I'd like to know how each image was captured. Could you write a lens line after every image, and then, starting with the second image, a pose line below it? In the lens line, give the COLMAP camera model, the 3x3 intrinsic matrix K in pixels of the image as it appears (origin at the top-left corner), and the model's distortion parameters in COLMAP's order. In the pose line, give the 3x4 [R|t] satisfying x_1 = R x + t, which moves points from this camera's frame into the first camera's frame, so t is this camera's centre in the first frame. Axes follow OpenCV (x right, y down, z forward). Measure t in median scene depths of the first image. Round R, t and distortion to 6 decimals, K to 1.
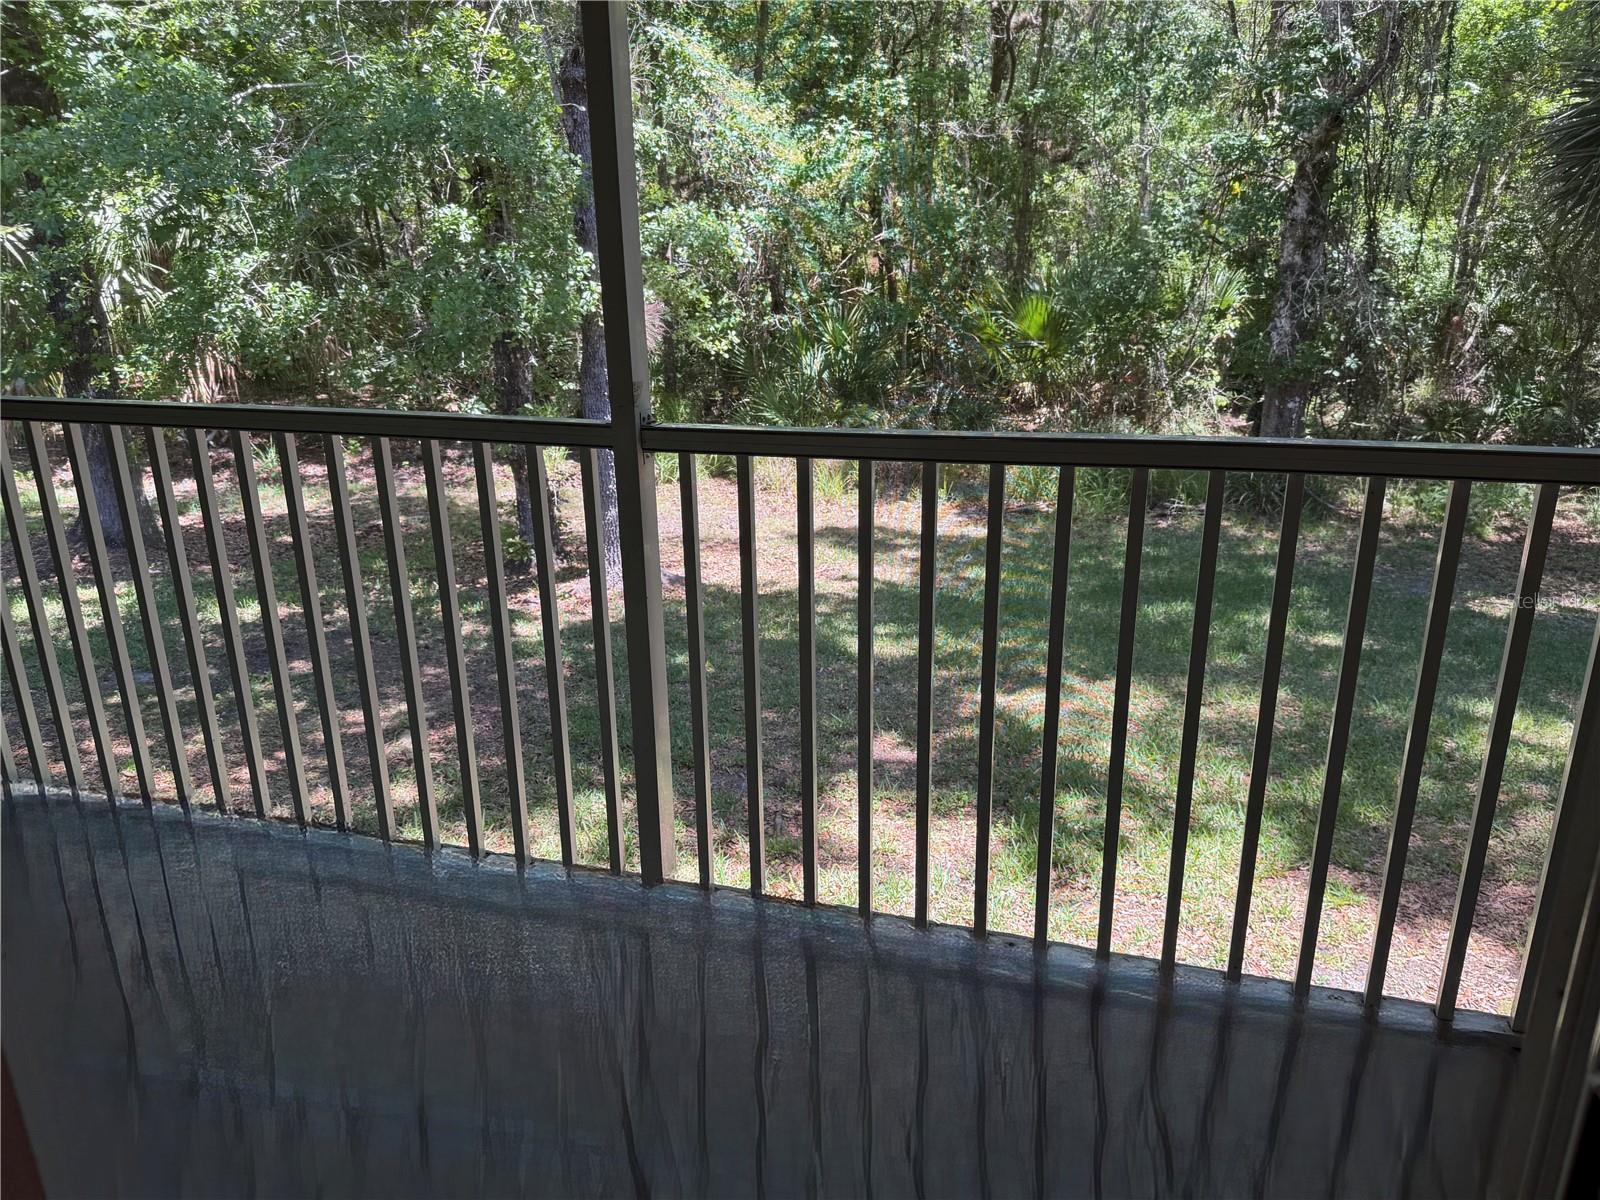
lens RADIAL K [[1113.4, 0, 800.0], [0, 1113.4, 600.0], [0, 0, 1]] dist [0.108183, -0.148974]
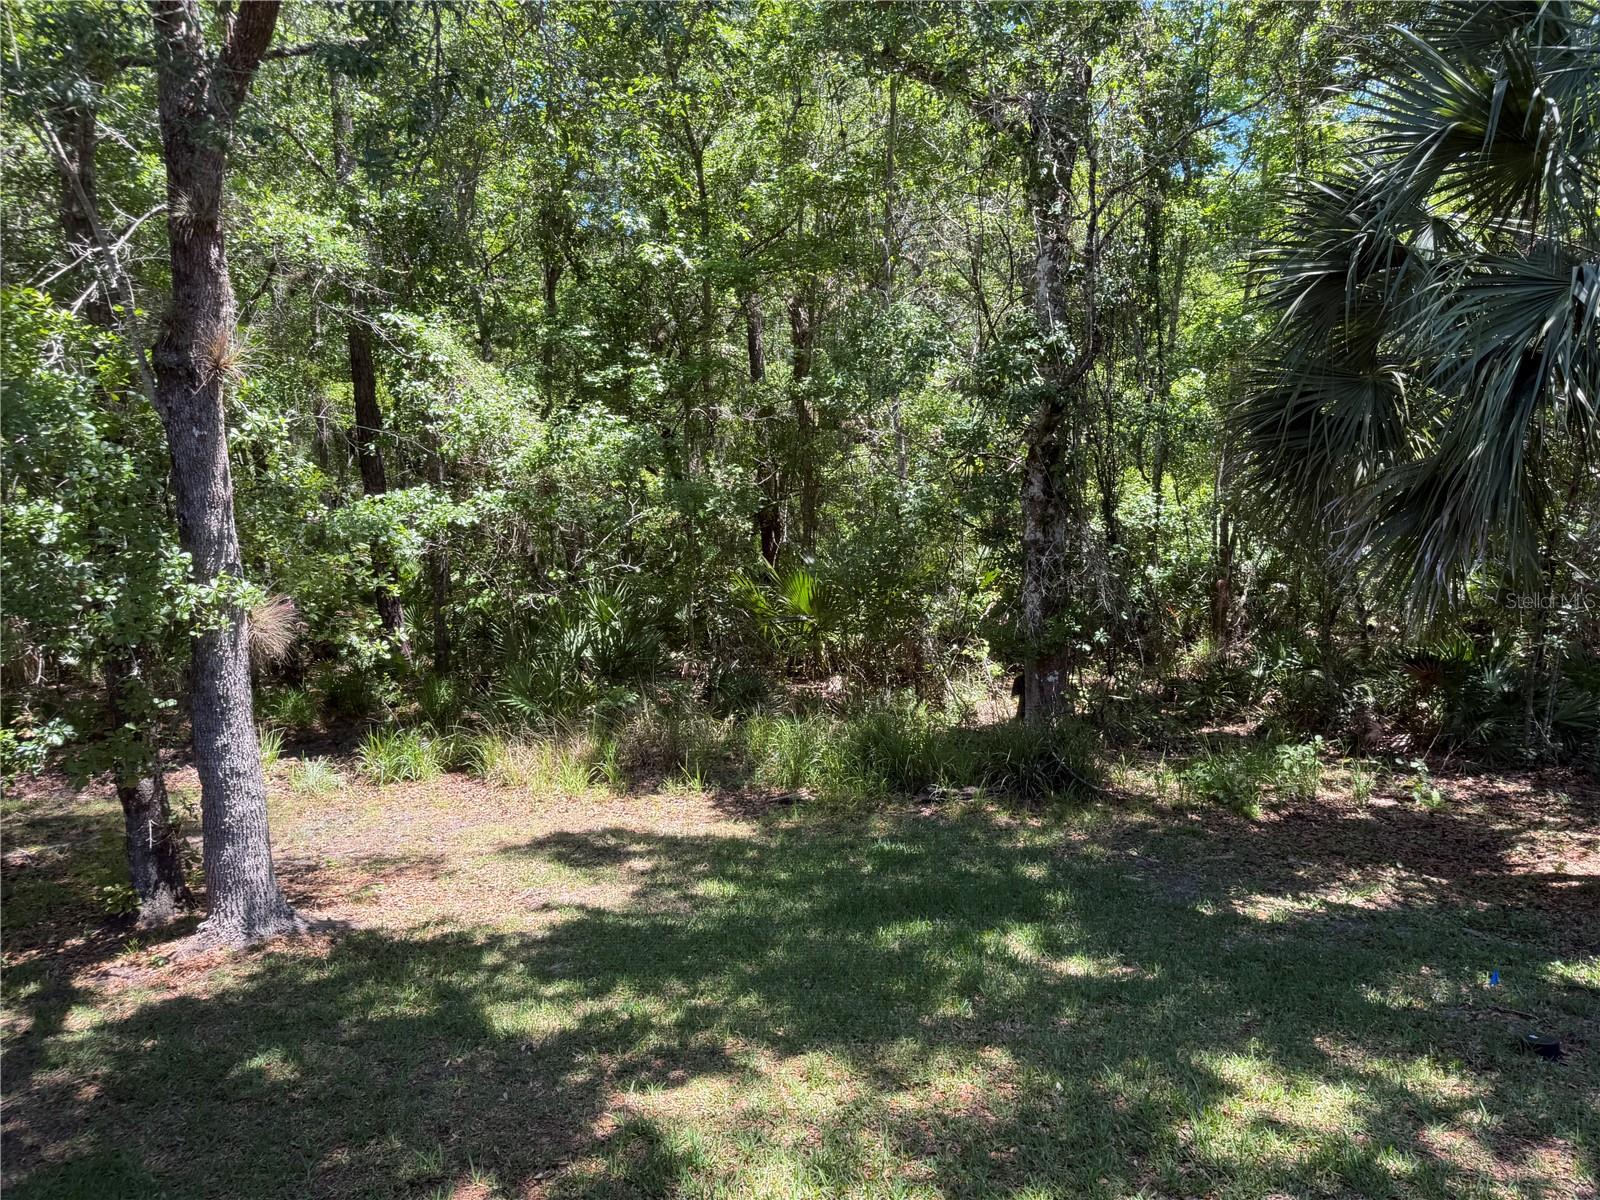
lens RADIAL K [[1099.3, 0, 800.0], [0, 1099.3, 600.0], [0, 0, 1]] dist [0.182973, -0.353964]
pose [[0.992065, -0.022875, 0.123624, 0.103013], [0.049698, 0.974575, -0.218480, -0.040226], [-0.115483, 0.222890, 0.967979, 0.084404]]
